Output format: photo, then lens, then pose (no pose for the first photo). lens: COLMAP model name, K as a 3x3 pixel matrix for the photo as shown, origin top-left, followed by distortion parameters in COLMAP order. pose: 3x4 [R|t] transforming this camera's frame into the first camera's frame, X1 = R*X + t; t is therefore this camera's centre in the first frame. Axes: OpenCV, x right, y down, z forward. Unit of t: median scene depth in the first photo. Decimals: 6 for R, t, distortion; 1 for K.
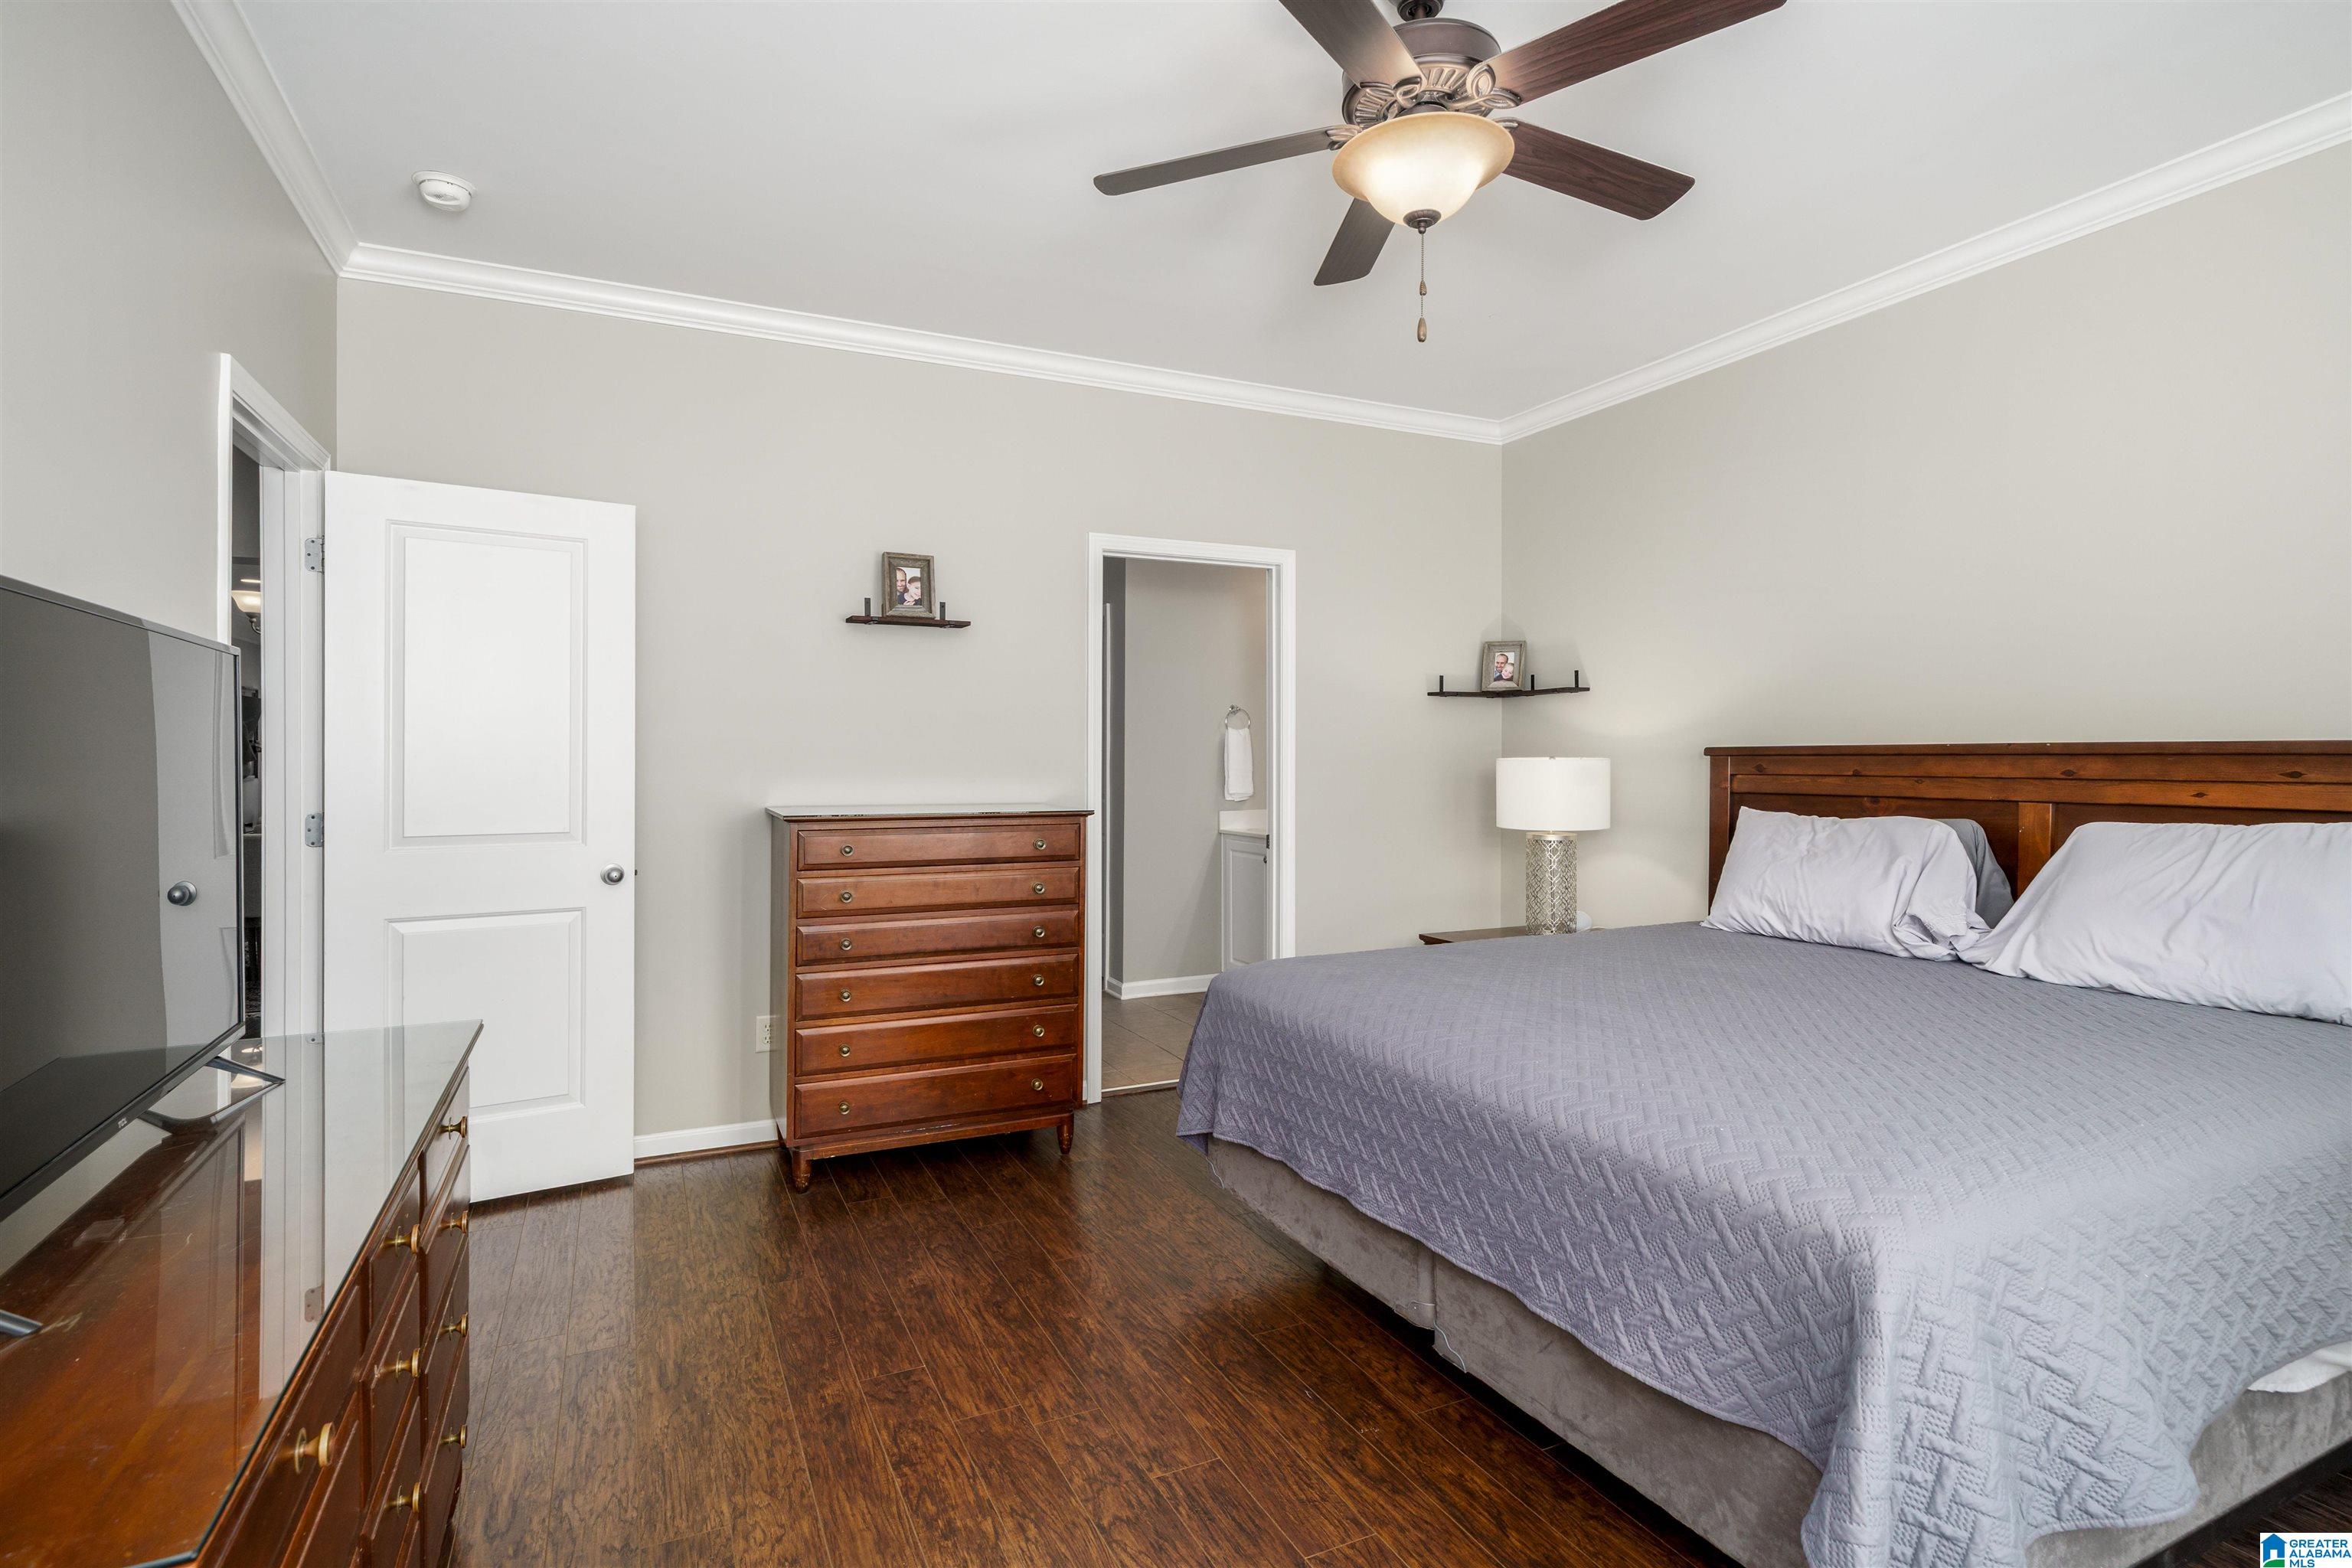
lens RADIAL K [[1178.1, 0, 1176.0], [0, 1178.1, 784.0], [0, 0, 1]] dist [-0.000201, -0.000042]
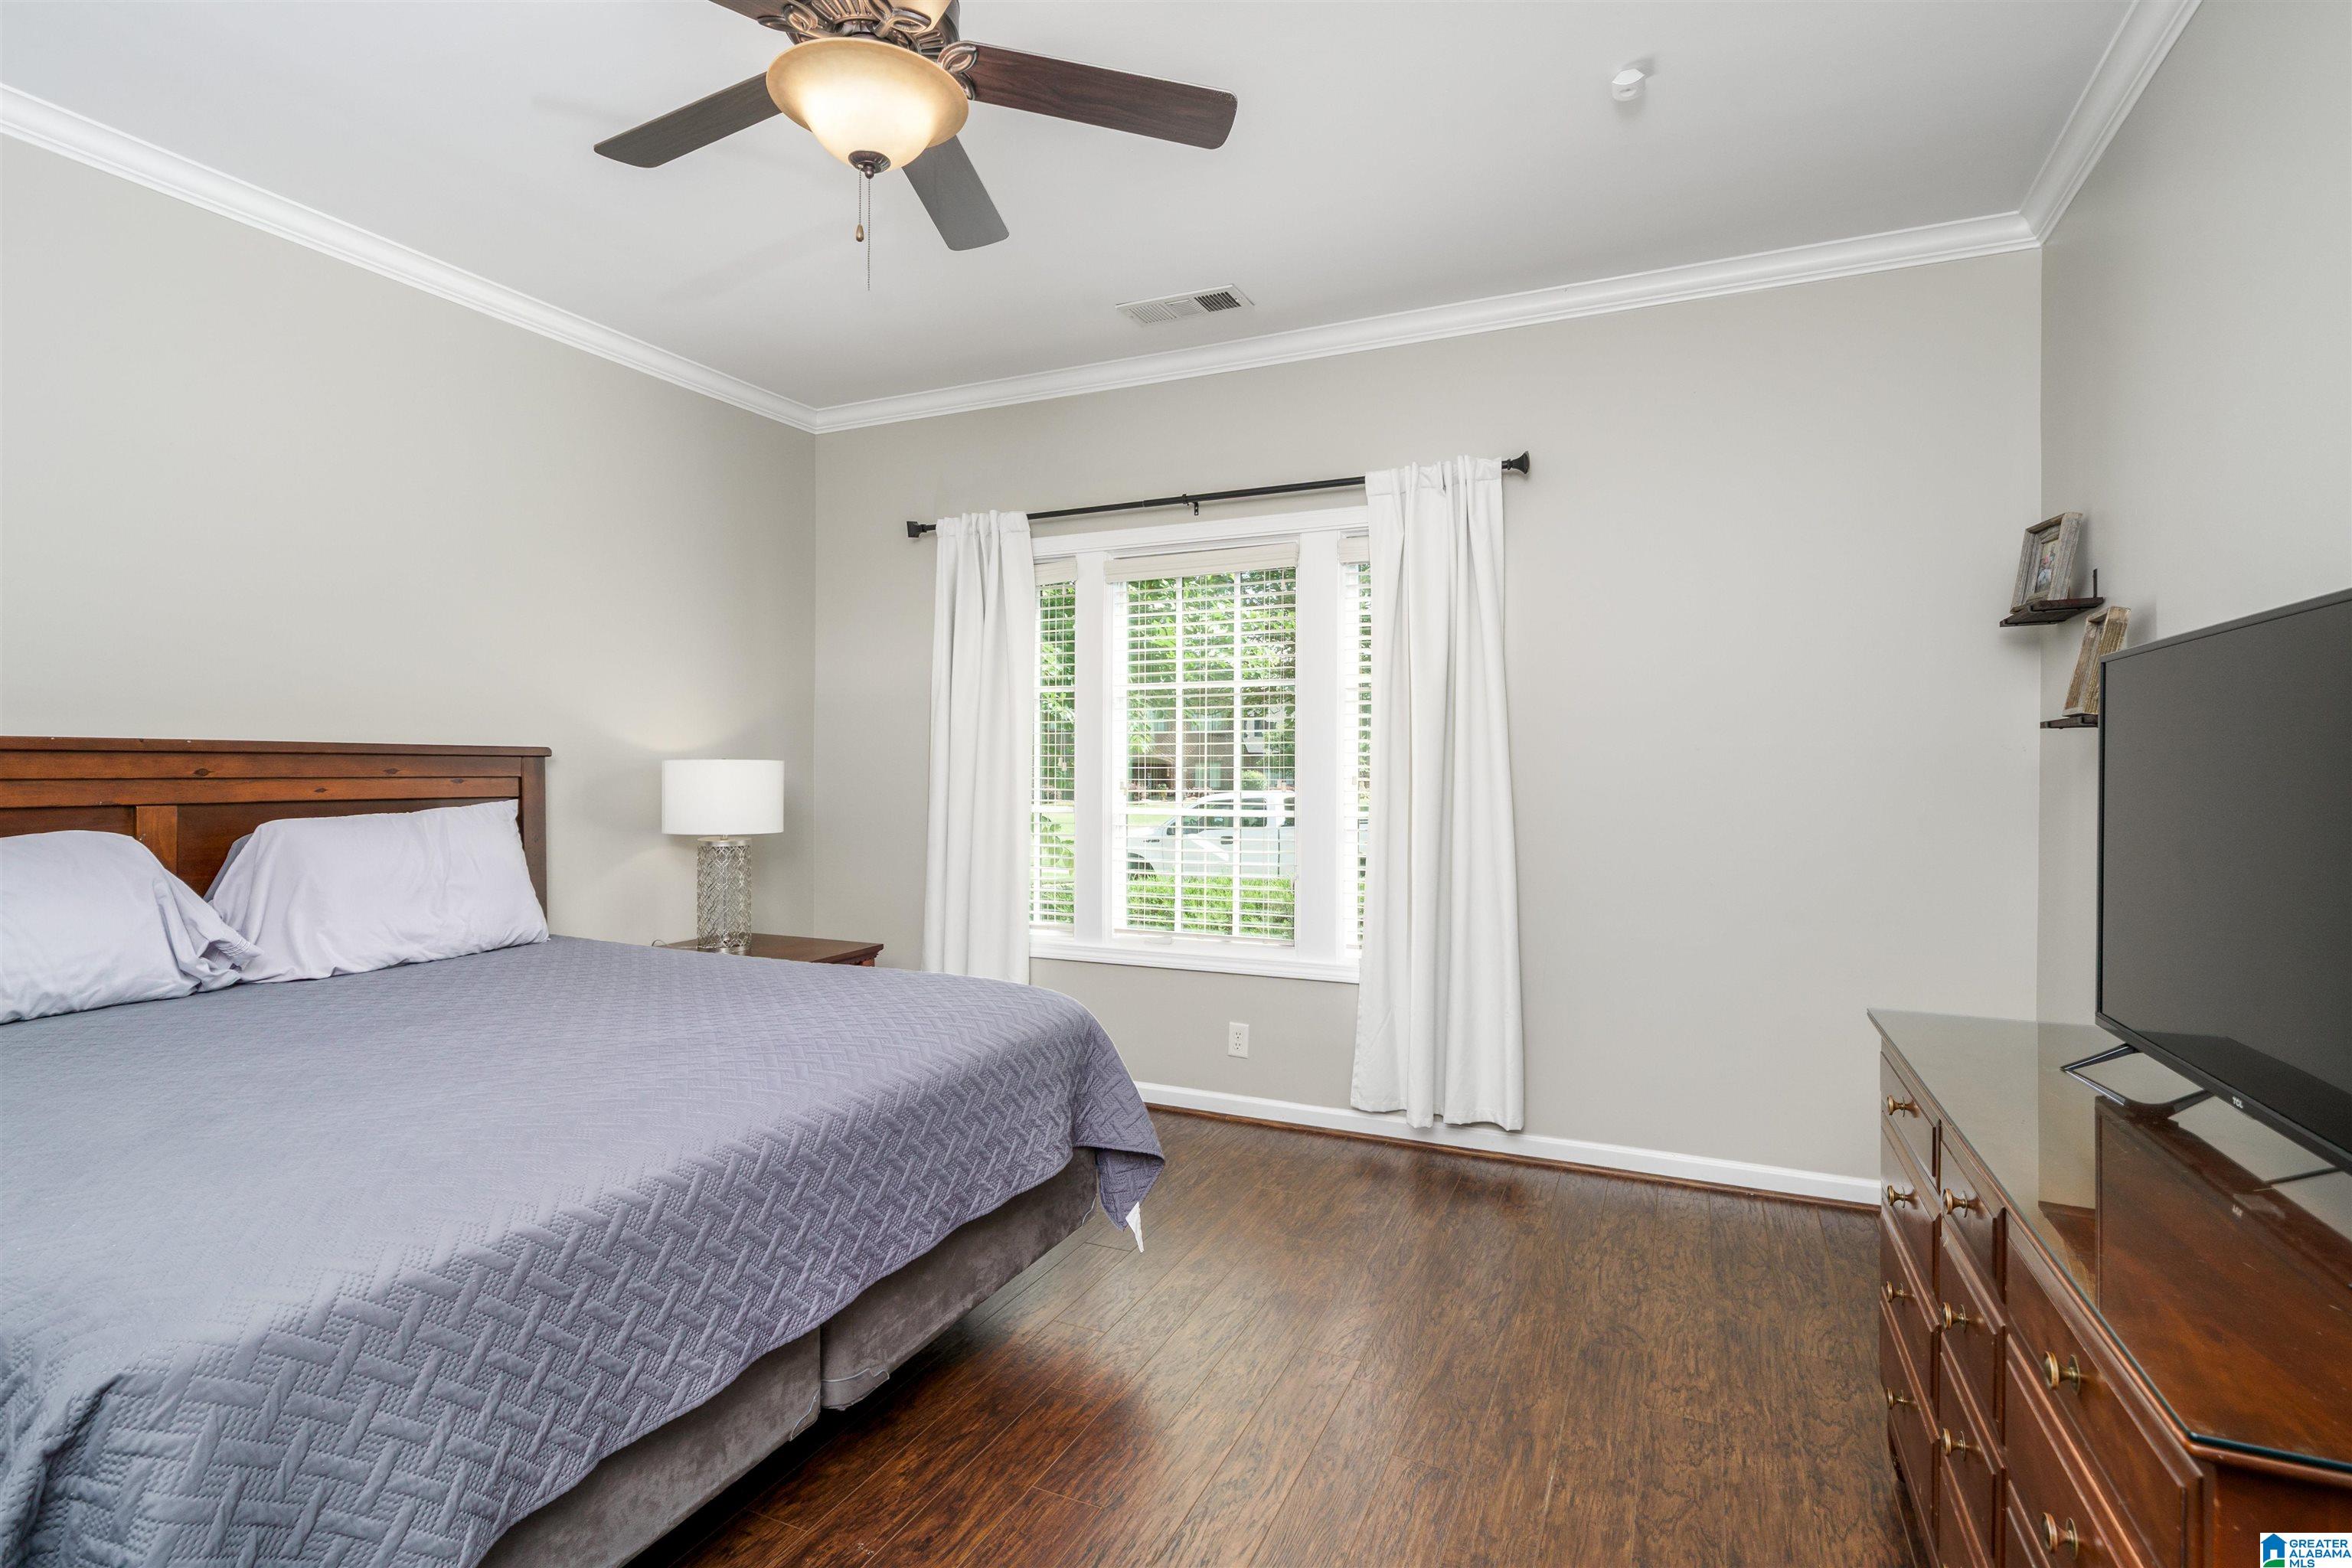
lens RADIAL K [[1117.9, 0, 1176.0], [0, 1117.9, 784.0], [0, 0, 1]] dist [-0.000544, -0.000099]
pose [[-0.644407, -0.014790, 0.764540, -0.473237], [0.012900, 0.999460, 0.030207, -0.018162], [-0.764574, 0.029328, -0.643868, 1.073428]]
